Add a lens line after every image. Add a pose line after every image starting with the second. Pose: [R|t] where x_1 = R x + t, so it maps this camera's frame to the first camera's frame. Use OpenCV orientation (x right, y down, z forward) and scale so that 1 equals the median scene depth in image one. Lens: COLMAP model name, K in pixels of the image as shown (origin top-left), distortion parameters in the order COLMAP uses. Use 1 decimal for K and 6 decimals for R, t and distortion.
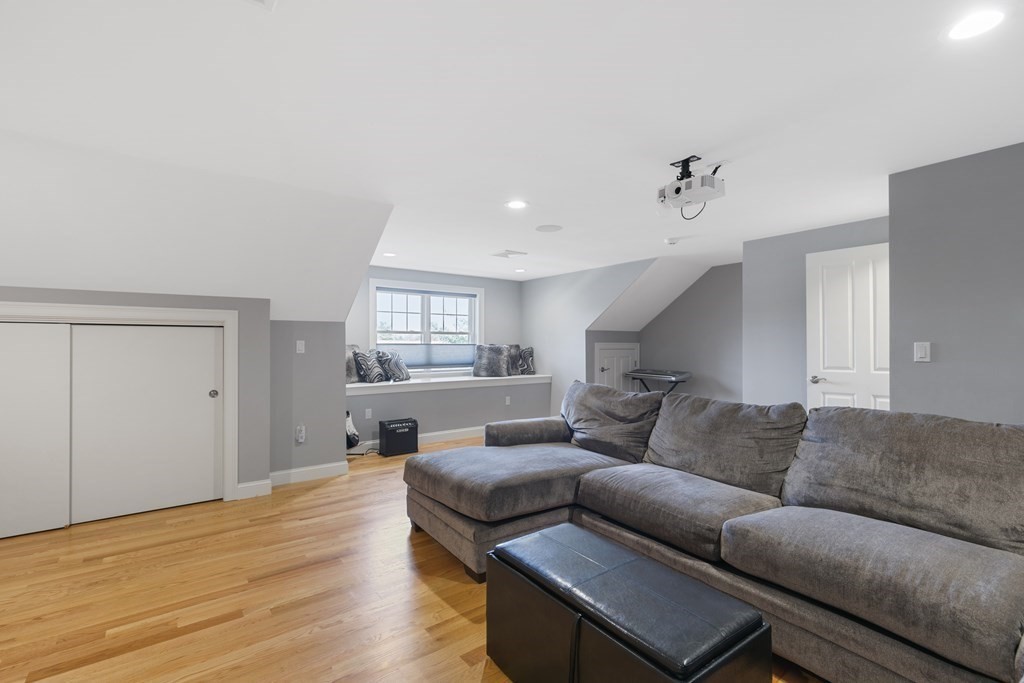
lens RADIAL K [[469.2, 0, 519.0], [0, 469.2, 344.1], [0, 0, 1]] dist [0.012937, 0.000059]
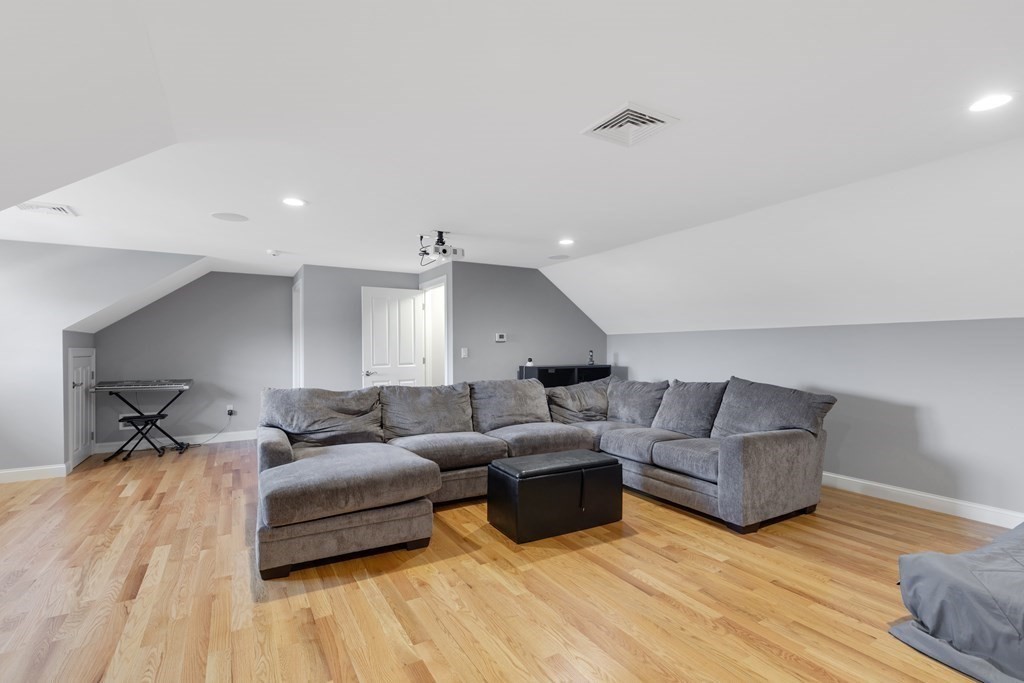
lens RADIAL K [[469.2, 0, 516.7], [0, 469.2, 343.4], [0, 0, 1]] dist [0.012937, 0.000059]
pose [[0.102648, 0.008790, 0.994679, -0.802458], [0.001519, 0.999958, -0.008993, -0.003875], [-0.994717, 0.002434, 0.102630, 0.403919]]
